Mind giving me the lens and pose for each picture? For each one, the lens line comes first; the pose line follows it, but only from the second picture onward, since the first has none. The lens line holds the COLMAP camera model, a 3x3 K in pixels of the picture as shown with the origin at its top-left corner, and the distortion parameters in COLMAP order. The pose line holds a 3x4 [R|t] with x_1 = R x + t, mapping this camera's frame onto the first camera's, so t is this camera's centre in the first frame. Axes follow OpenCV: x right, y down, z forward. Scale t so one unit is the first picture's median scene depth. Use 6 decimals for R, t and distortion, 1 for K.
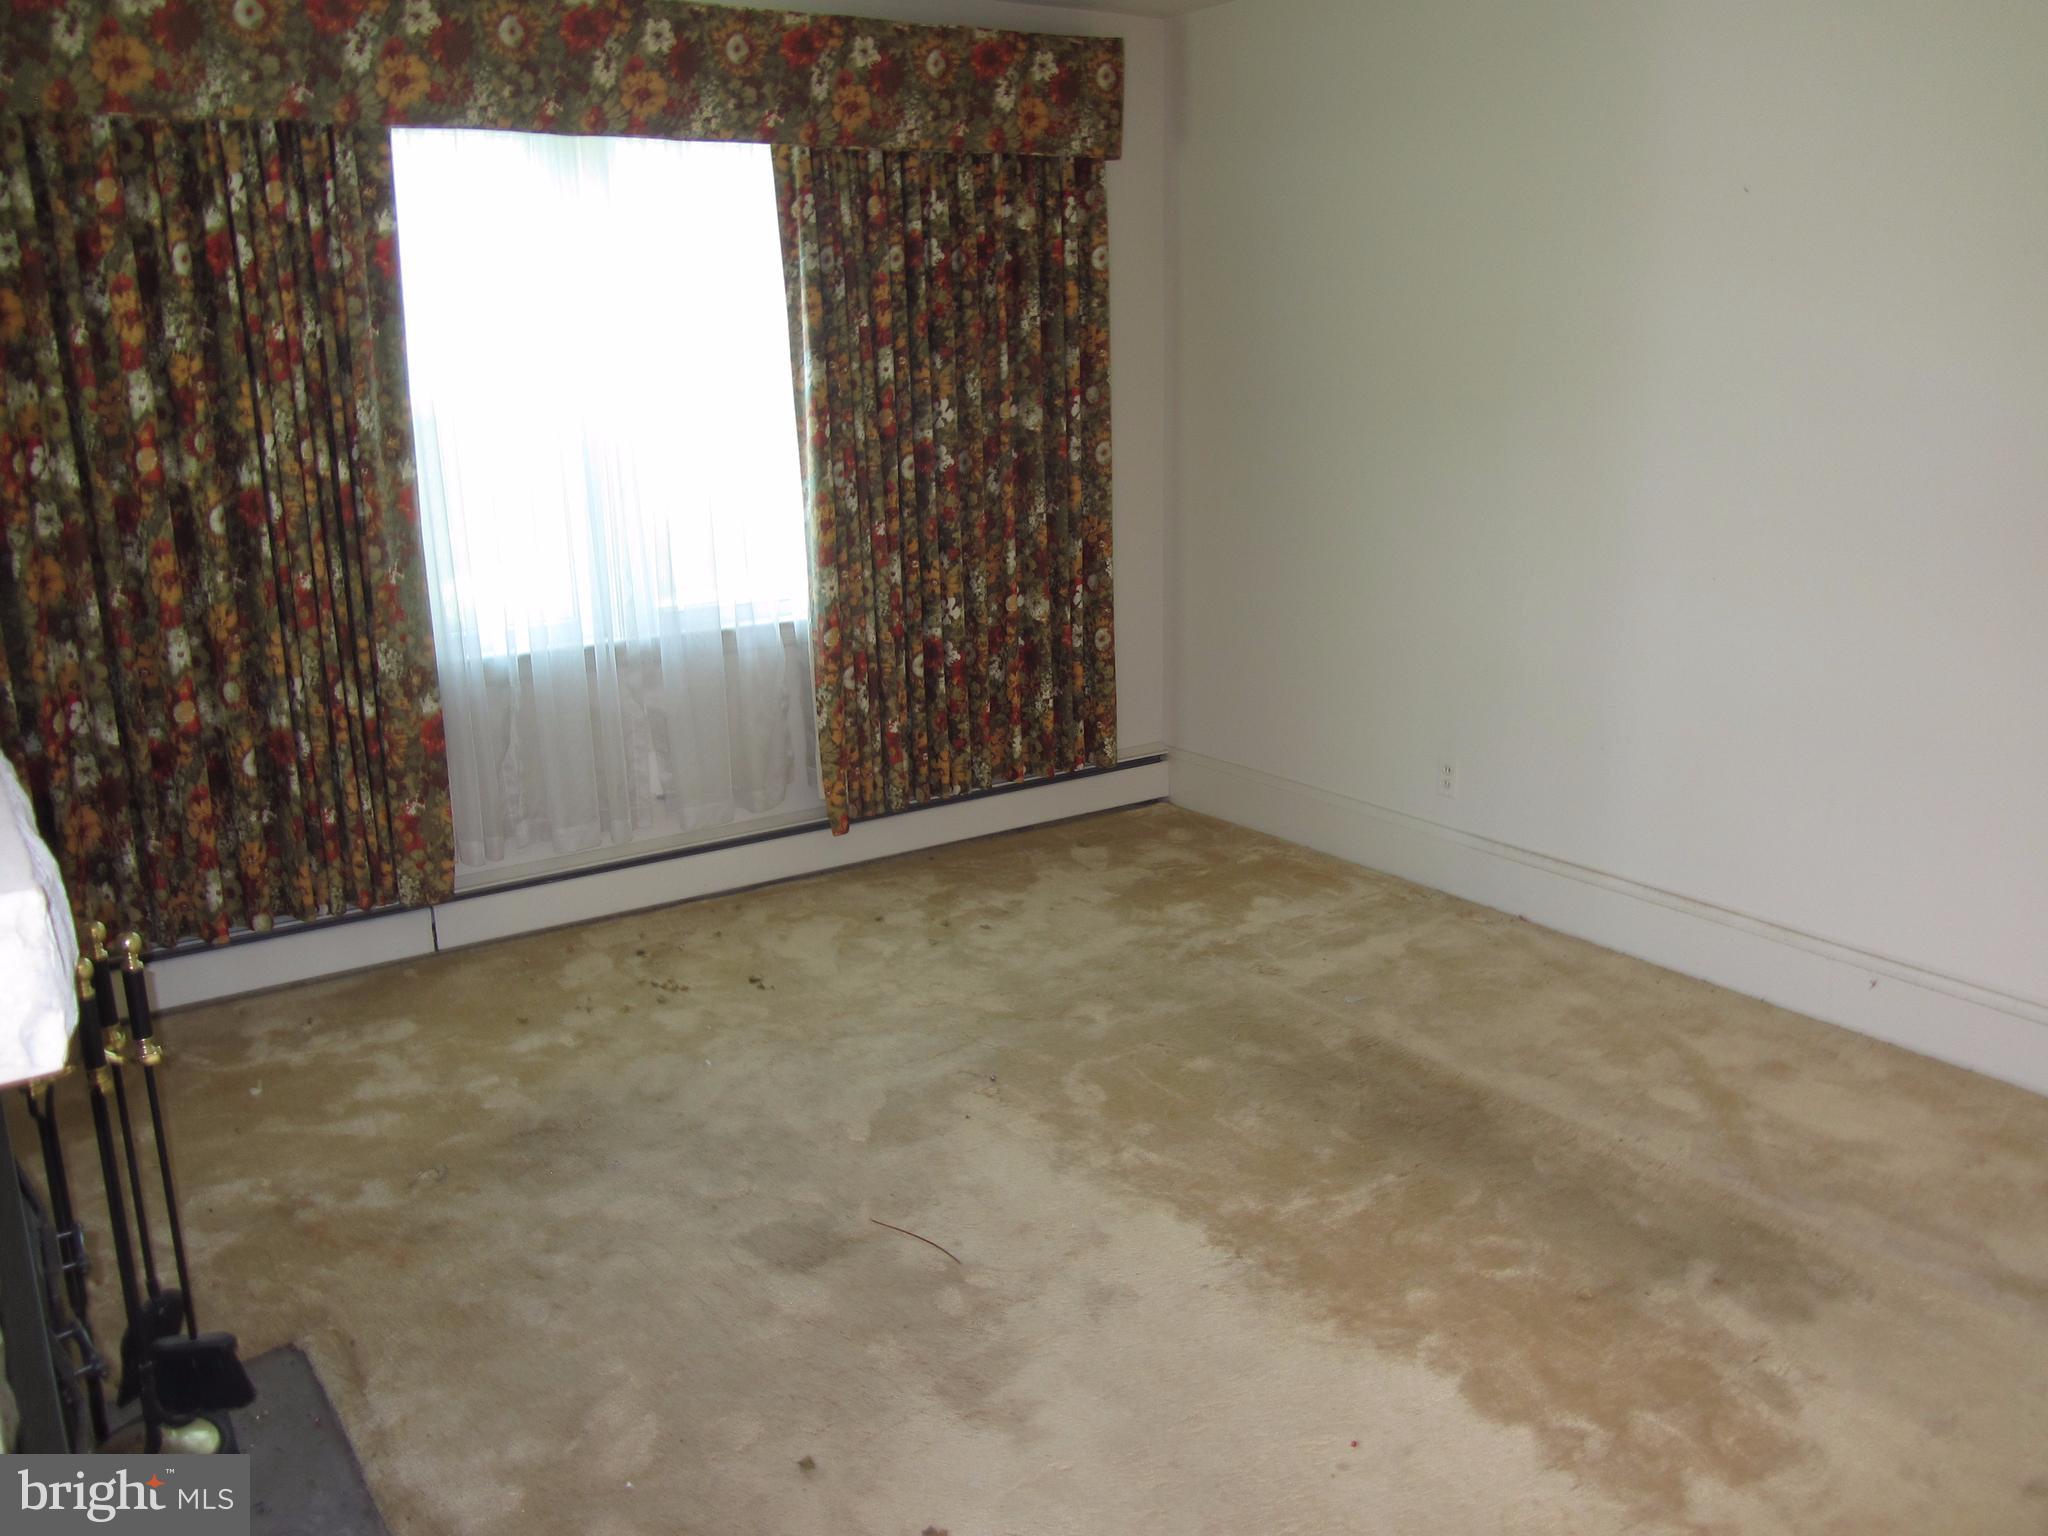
lens RADIAL K [[1721.2, 0, 1024.0], [0, 1721.2, 768.0], [0, 0, 1]] dist [-0.043084, 0.013973]
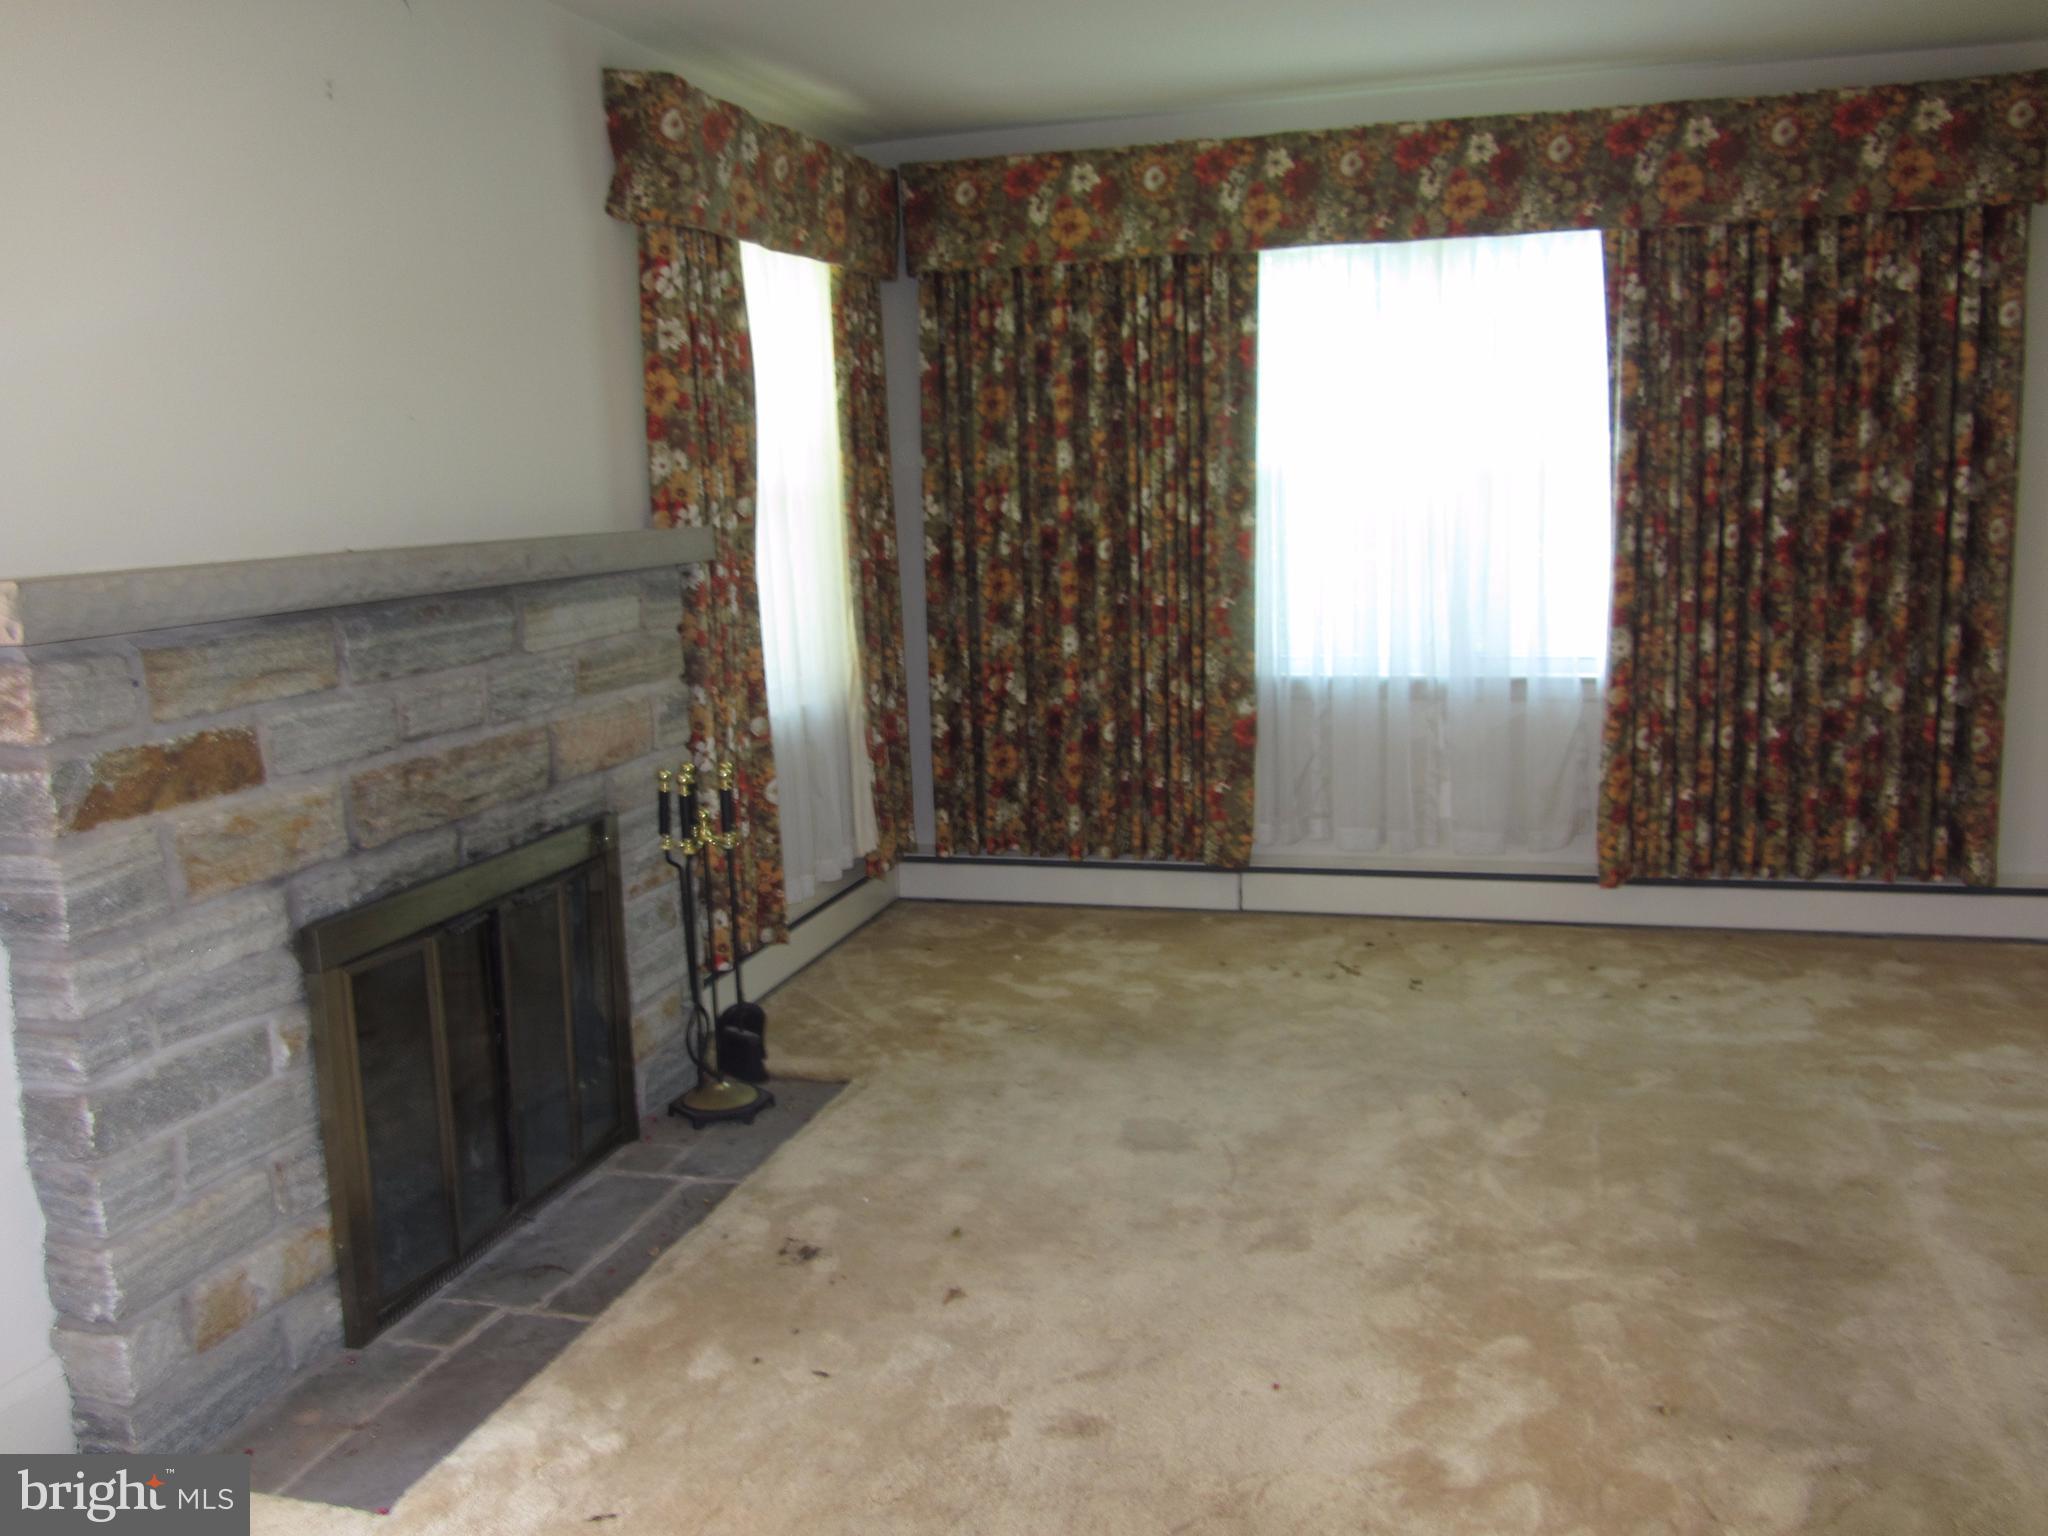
lens RADIAL K [[1721.2, 0, 1024.0], [0, 1721.2, 768.0], [0, 0, 1]] dist [-0.043084, 0.013973]
pose [[0.627223, 0.126861, -0.768439, 0.511512], [-0.173823, 0.984560, 0.020661, 0.008624], [0.759195, 0.120613, 0.639590, 0.084438]]
